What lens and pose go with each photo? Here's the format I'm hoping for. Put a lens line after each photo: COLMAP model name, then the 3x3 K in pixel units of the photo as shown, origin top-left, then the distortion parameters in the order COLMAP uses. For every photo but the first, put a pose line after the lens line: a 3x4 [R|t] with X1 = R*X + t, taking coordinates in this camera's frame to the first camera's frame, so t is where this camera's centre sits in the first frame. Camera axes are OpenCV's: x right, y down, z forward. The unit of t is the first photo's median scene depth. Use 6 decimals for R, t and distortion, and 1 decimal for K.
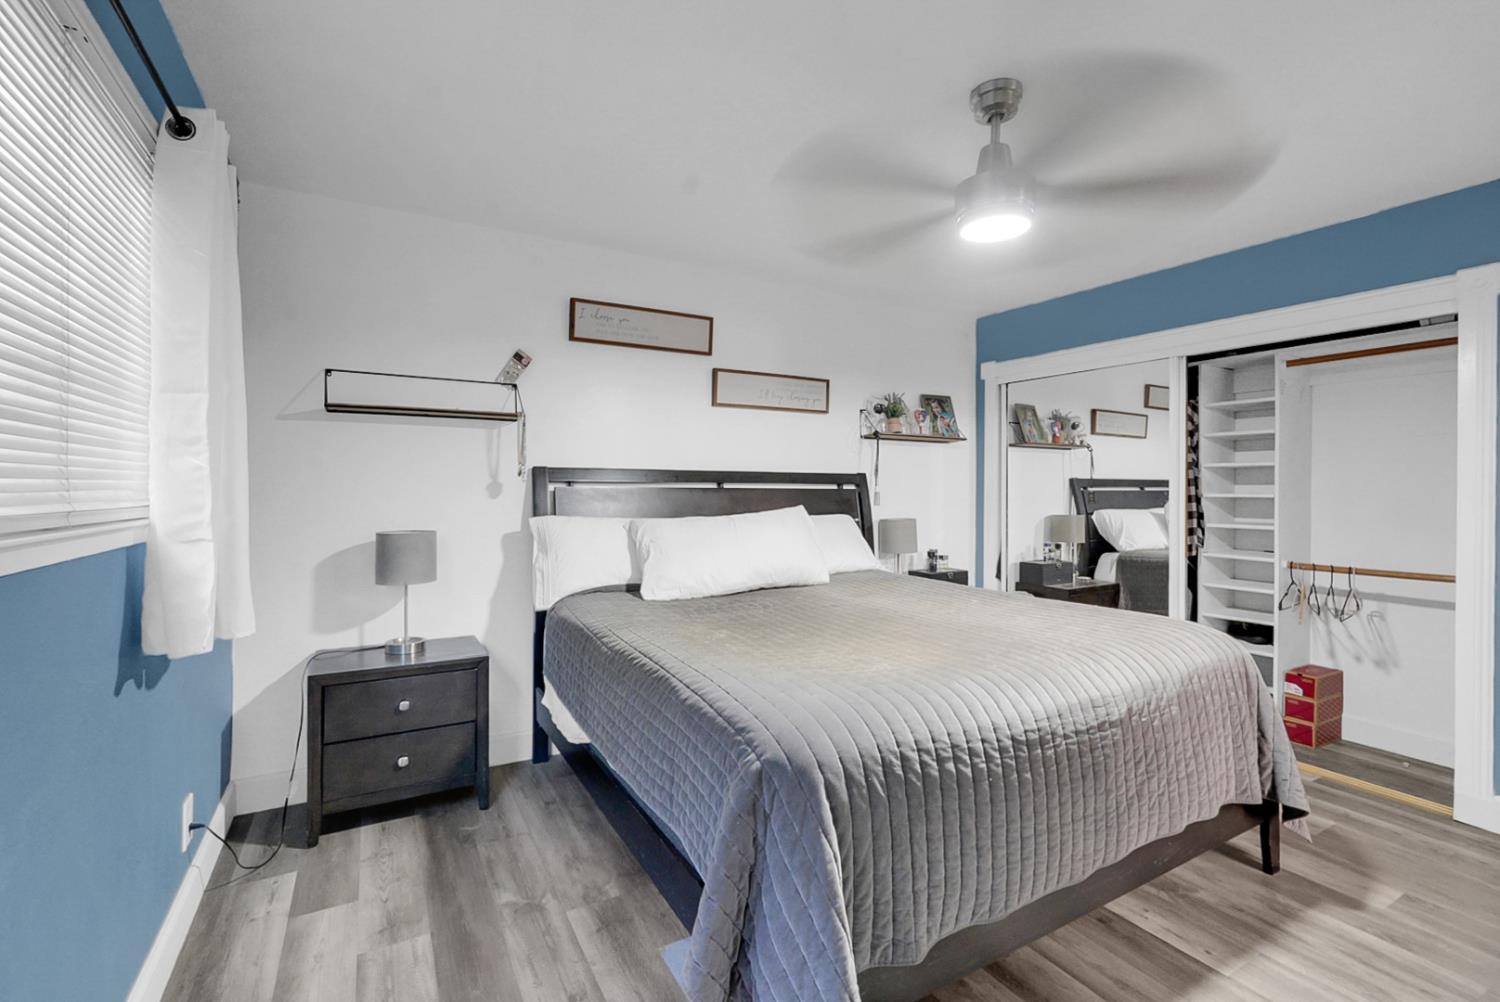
lens RADIAL K [[656.5, 0, 751.9], [0, 656.5, 490.3], [0, 0, 1]] dist [-0.015970, 0.006734]
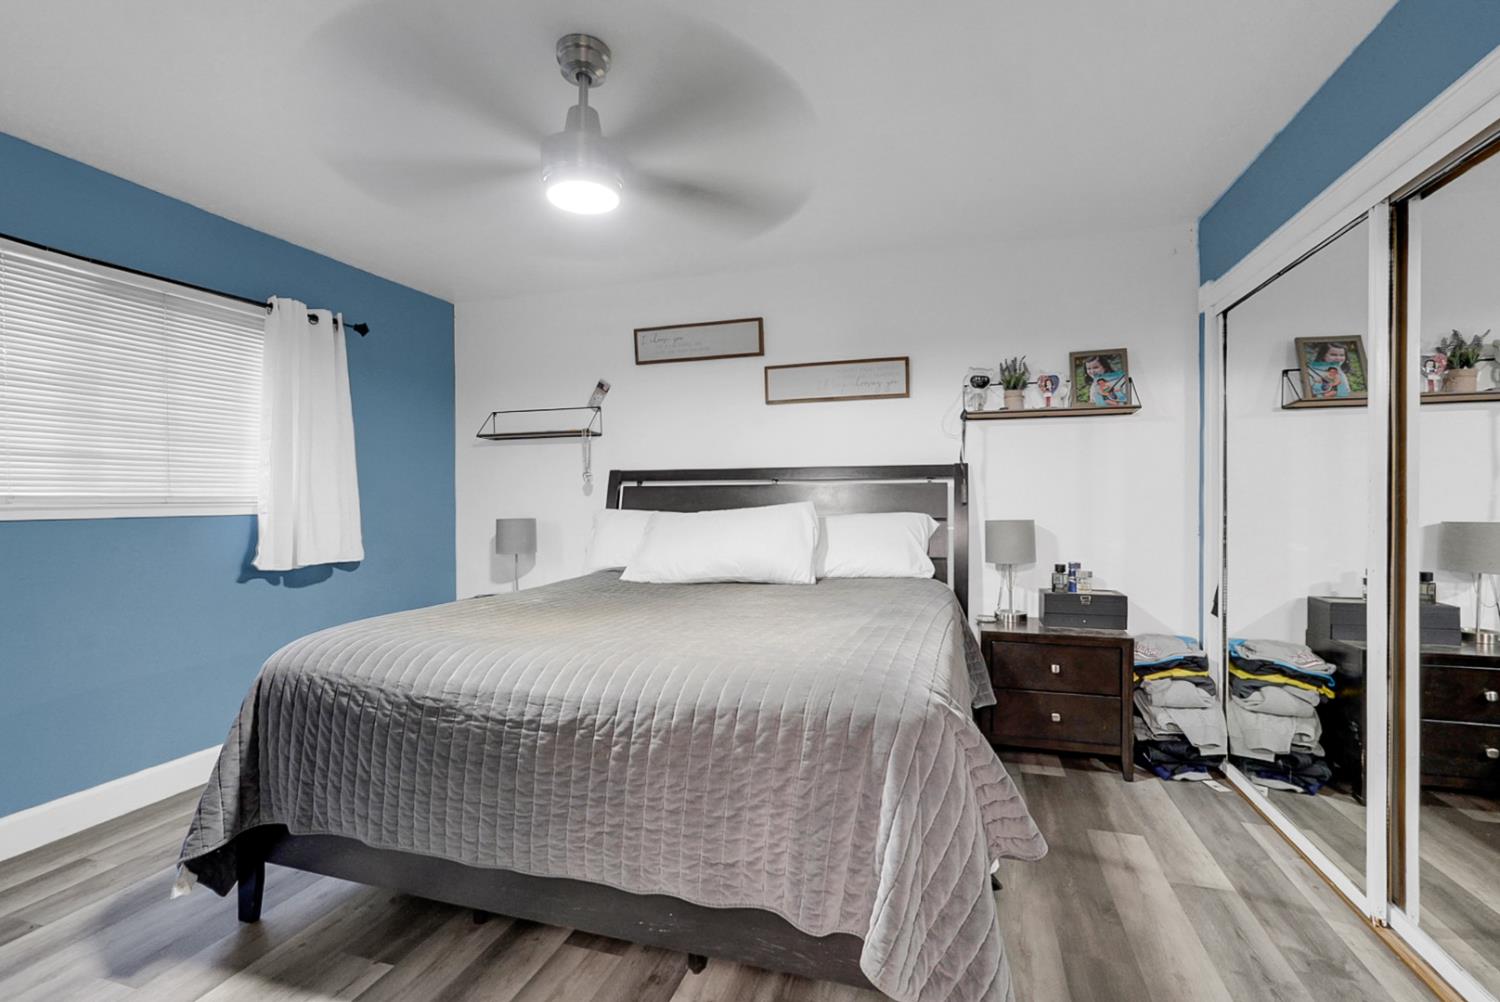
lens RADIAL K [[656.5, 0, 755.7], [0, 656.5, 504.5], [0, 0, 1]] dist [-0.015970, 0.006734]
pose [[0.692112, -0.004639, -0.721775, 0.665605], [0.006385, 0.999980, -0.000304, 0.027341], [0.721762, -0.004399, 0.692128, 0.284108]]
